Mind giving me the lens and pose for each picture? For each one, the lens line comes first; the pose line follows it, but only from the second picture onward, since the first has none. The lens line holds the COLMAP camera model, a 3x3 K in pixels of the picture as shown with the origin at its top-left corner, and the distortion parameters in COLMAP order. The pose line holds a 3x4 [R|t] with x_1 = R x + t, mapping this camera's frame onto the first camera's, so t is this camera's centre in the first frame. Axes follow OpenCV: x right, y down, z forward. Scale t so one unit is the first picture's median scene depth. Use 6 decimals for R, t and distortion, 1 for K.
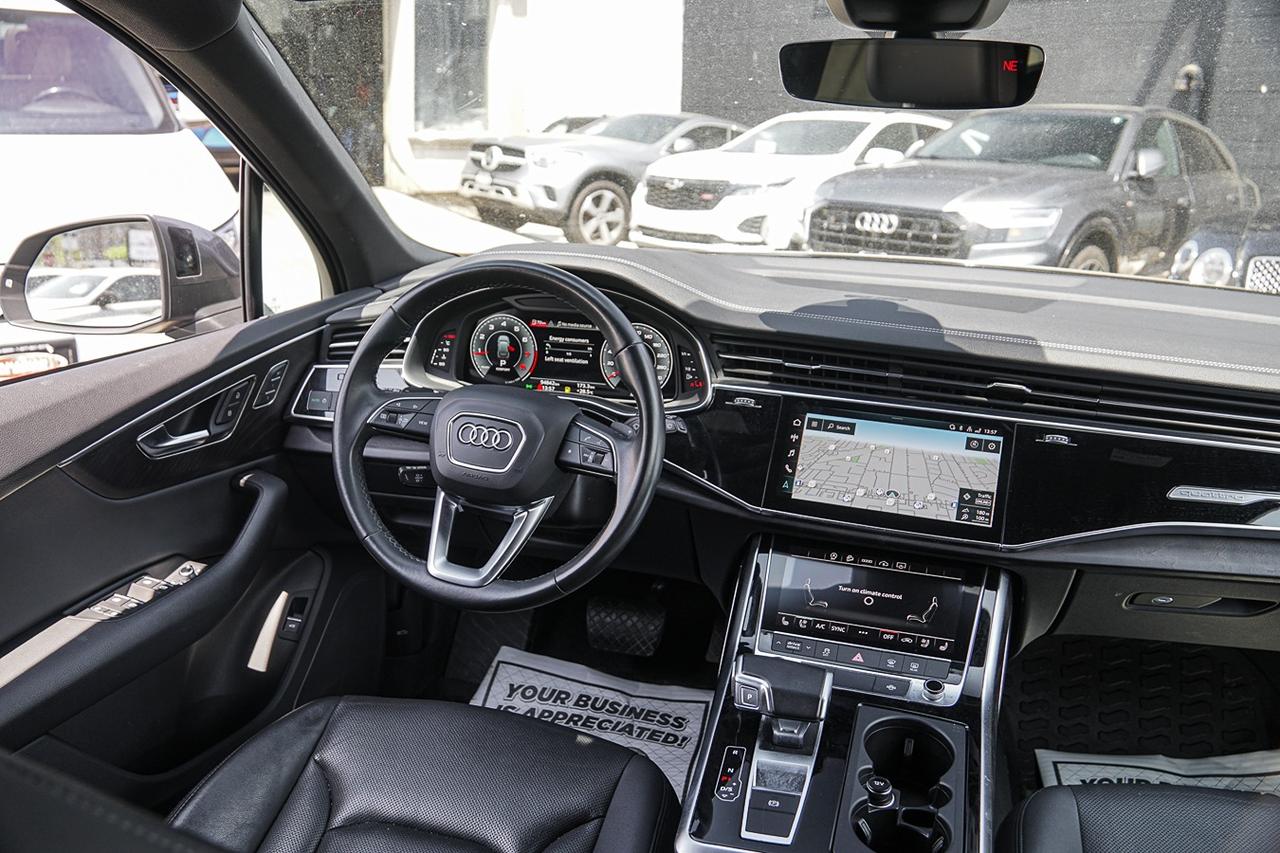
lens RADIAL K [[993.6, 0, 635.9], [0, 993.6, 423.8], [0, 0, 1]] dist [-0.125308, 0.089113]
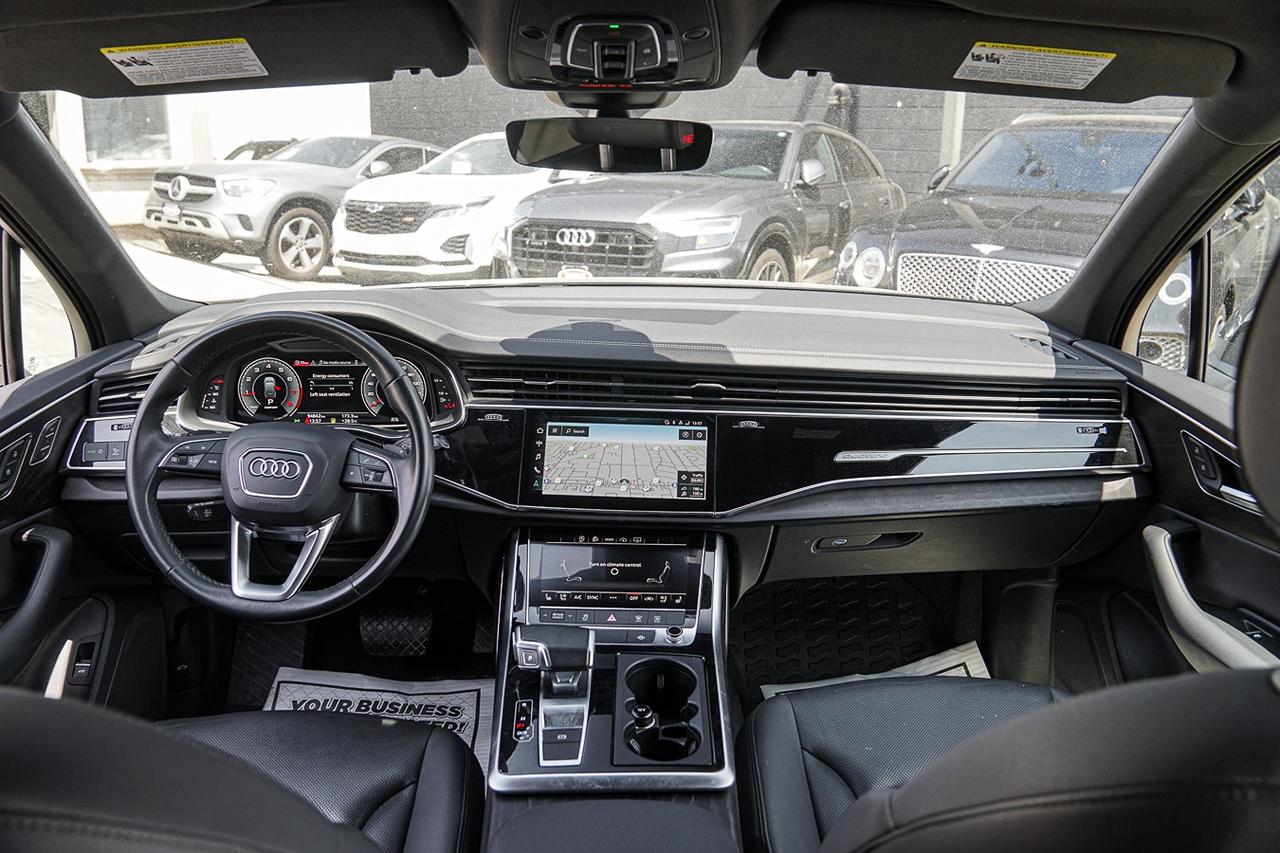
lens RADIAL K [[993.6, 0, 630.8], [0, 993.6, 427.7], [0, 0, 1]] dist [-0.125308, 0.089113]
pose [[0.956251, -0.091471, 0.277881, -0.061091], [0.094140, 0.995552, 0.003751, 0.000919], [-0.276988, 0.022573, 0.960608, -0.165802]]
